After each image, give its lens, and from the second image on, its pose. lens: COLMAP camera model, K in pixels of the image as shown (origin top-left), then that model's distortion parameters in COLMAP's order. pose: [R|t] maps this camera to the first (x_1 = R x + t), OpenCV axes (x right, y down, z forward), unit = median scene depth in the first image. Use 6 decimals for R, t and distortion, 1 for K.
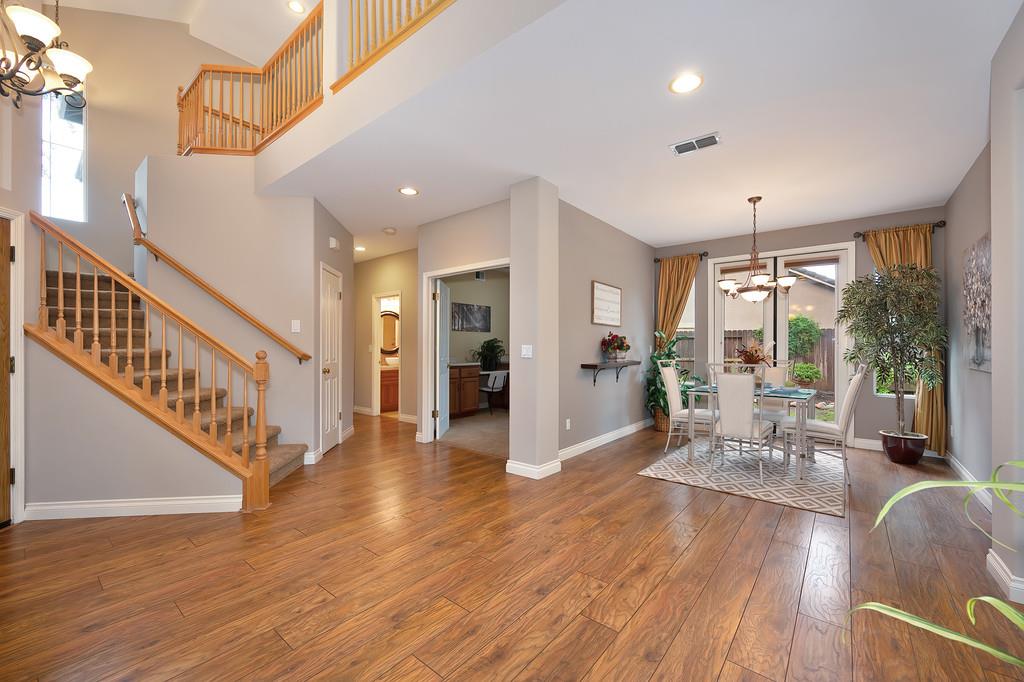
lens RADIAL K [[410.4, 0, 517.1], [0, 410.4, 345.5], [0, 0, 1]] dist [-0.003295, -0.000298]
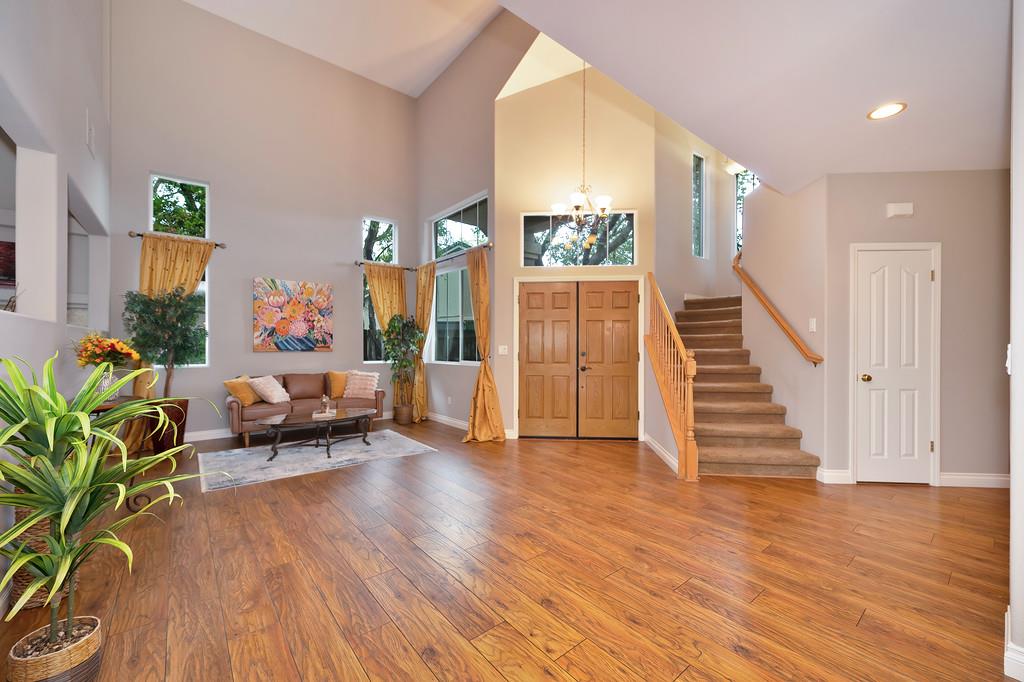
lens RADIAL K [[410.4, 0, 517.1], [0, 410.4, 345.5], [0, 0, 1]] dist [-0.003295, -0.000298]
pose [[-0.201231, -0.003121, -0.979539, 0.485254], [0.000688, 0.999994, -0.003327, 0.000786], [0.979544, -0.001344, -0.201228, 0.537482]]
